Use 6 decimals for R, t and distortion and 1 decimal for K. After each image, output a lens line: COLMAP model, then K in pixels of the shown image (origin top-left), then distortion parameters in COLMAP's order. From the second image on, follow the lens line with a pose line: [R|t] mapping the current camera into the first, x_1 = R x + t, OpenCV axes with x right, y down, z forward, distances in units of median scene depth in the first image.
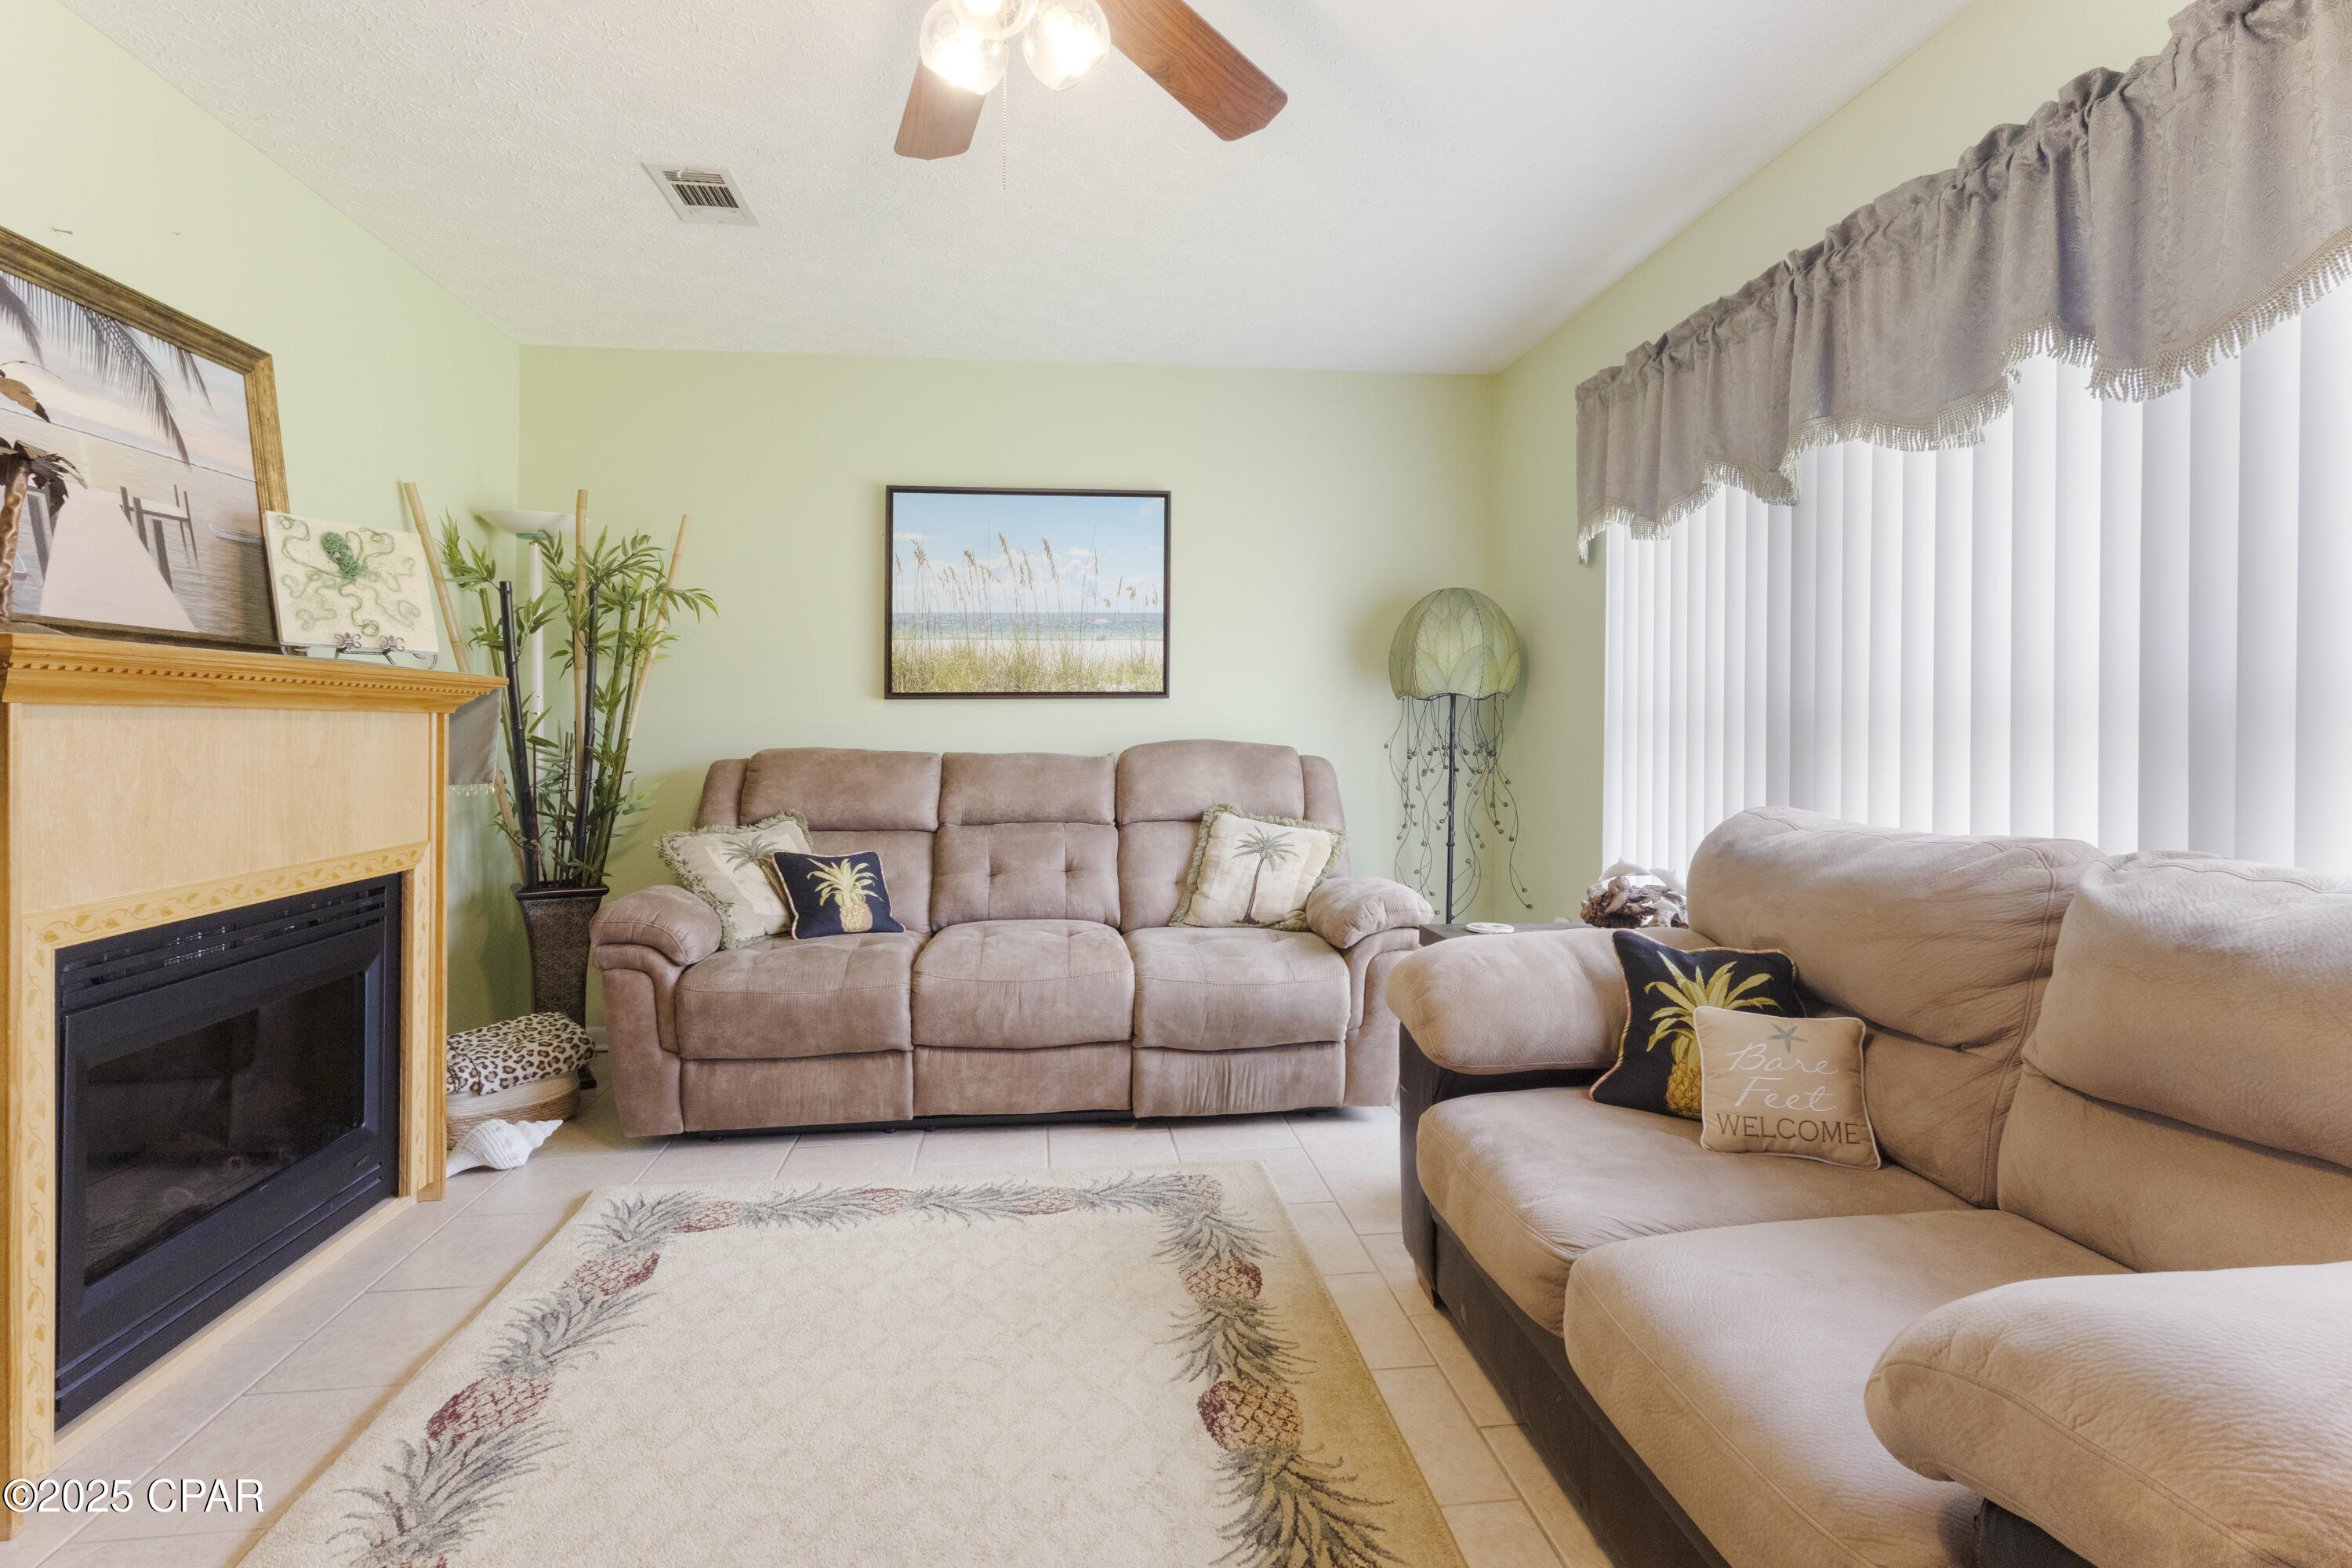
lens RADIAL K [[1096.2, 0, 1169.7], [0, 1096.2, 634.7], [0, 0, 1]] dist [-0.009729, 0.008988]
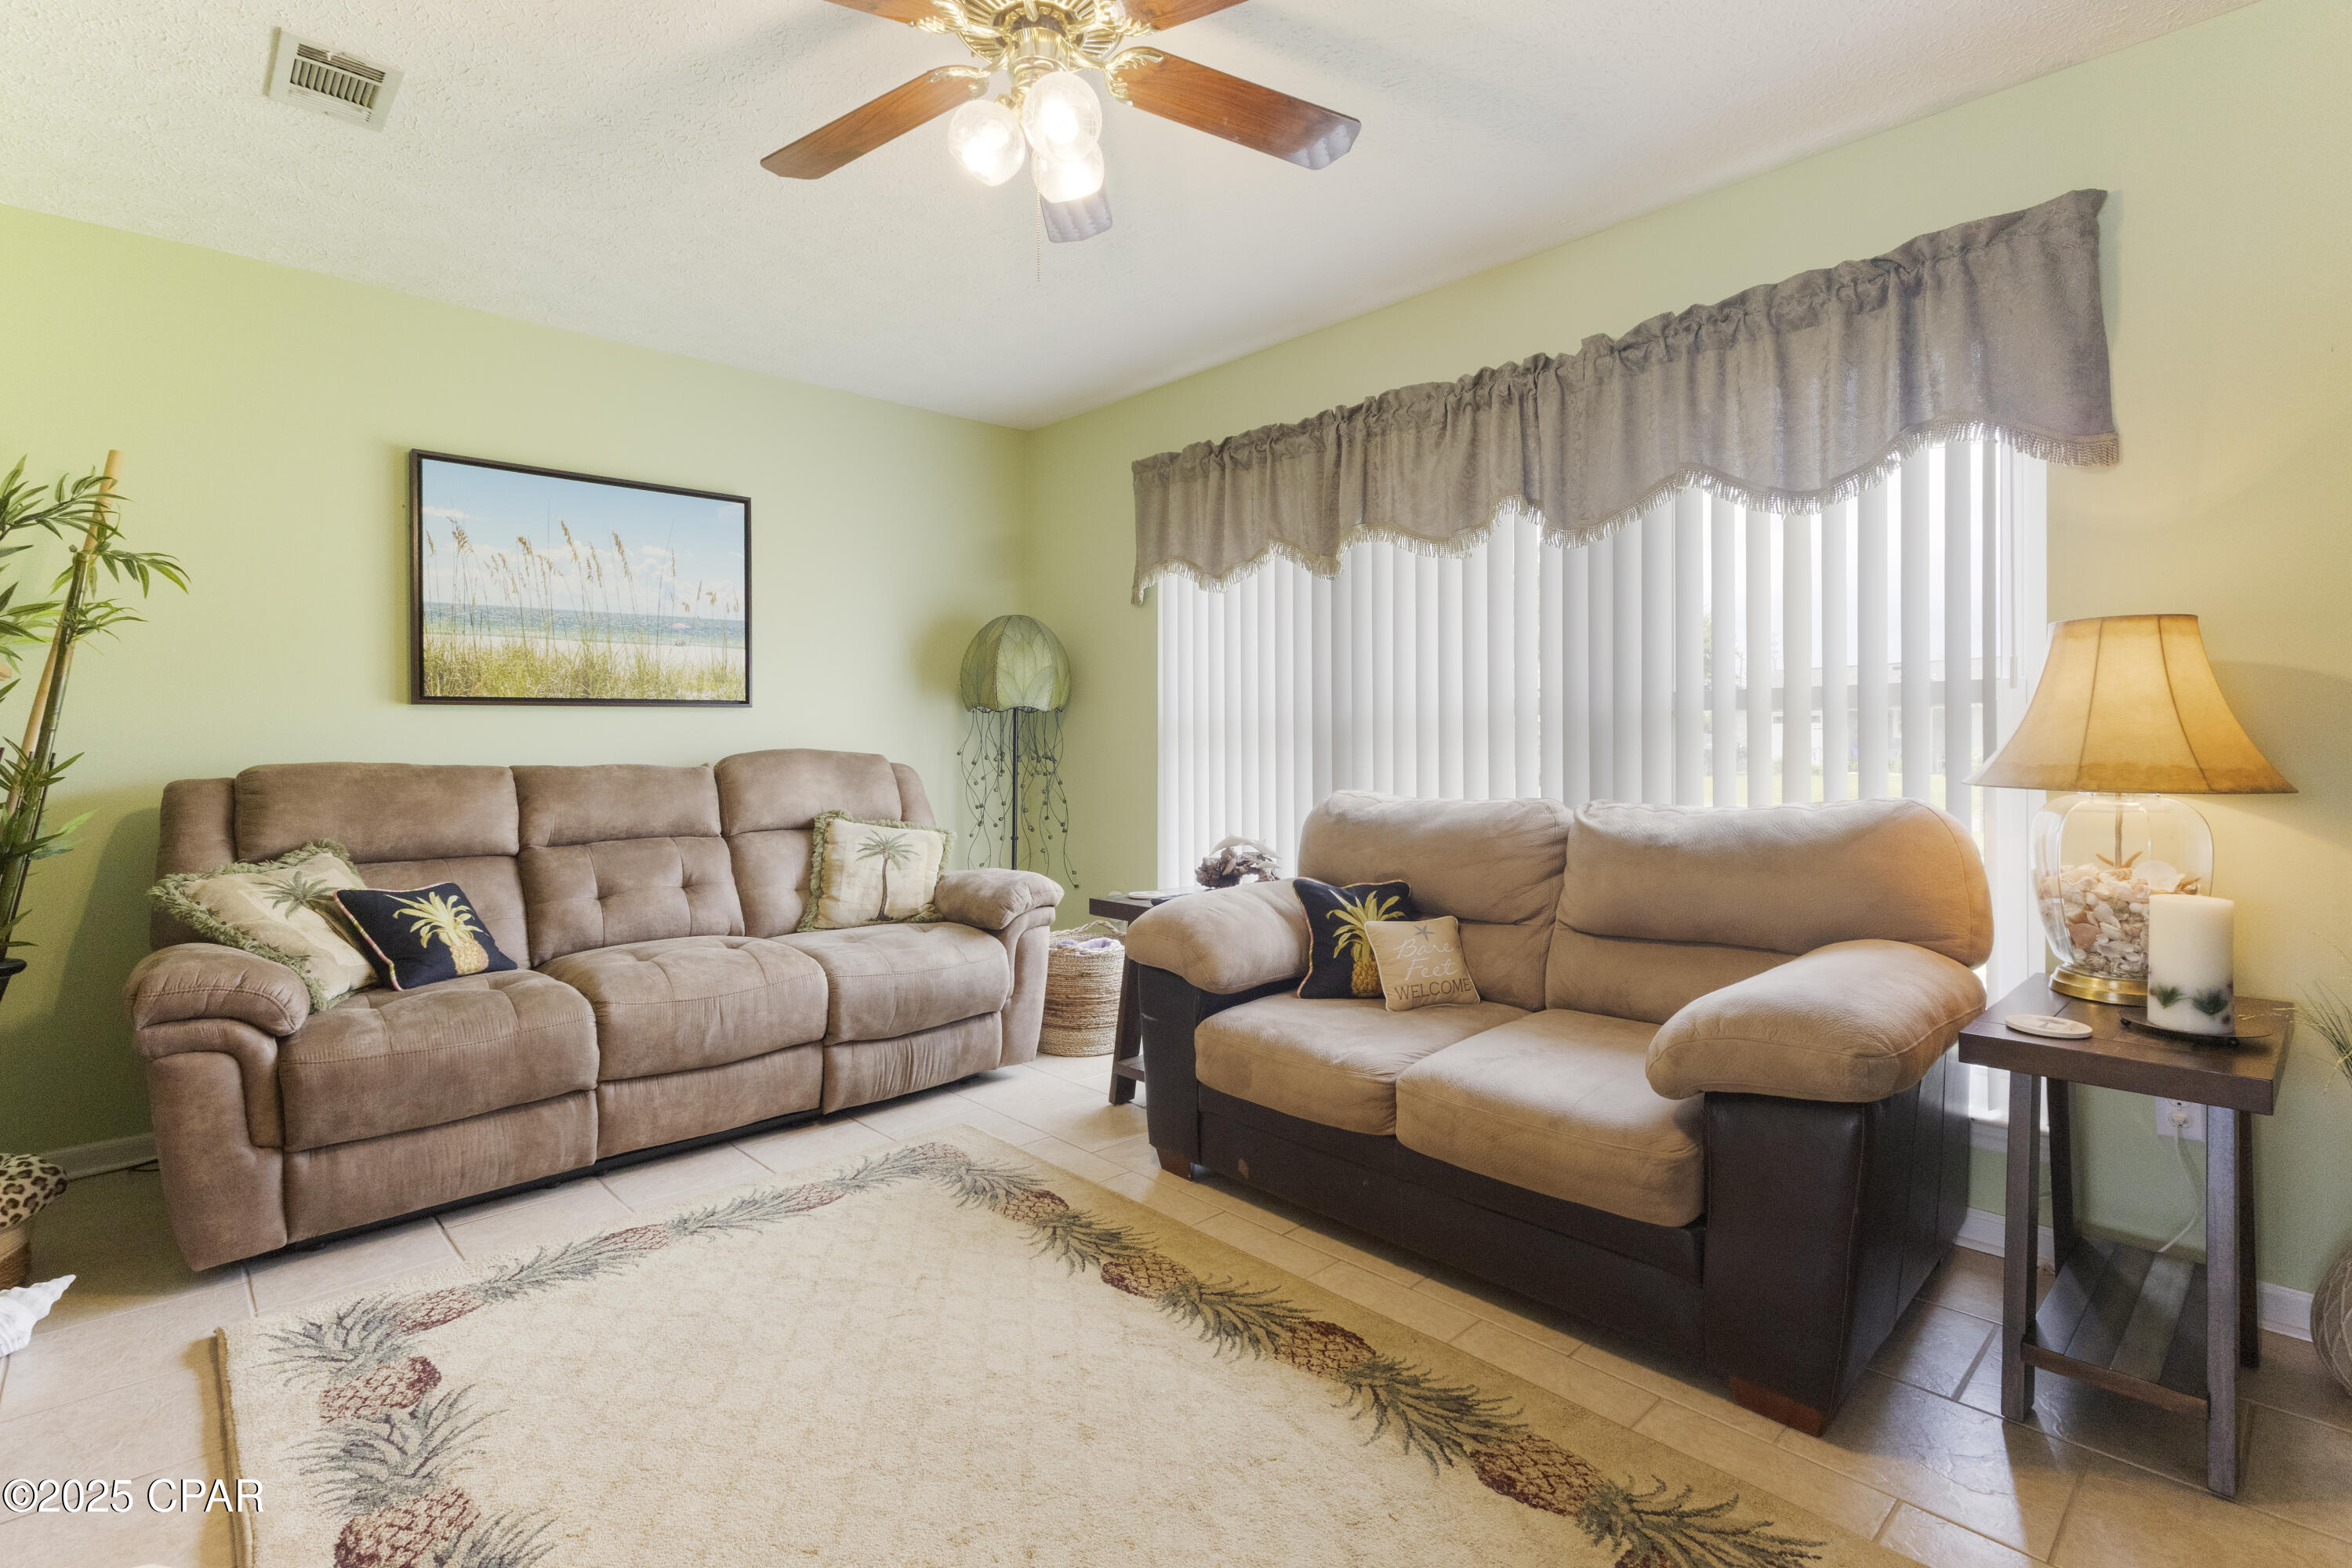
lens RADIAL K [[1080.4, 0, 1174.8], [0, 1080.4, 624.3], [0, 0, 1]] dist [-0.002171, 0.001081]
pose [[0.803685, 0.059695, 0.592053, -0.405470], [-0.046925, 0.998215, -0.036948, 0.001560], [-0.593202, 0.001912, 0.805052, -0.019016]]
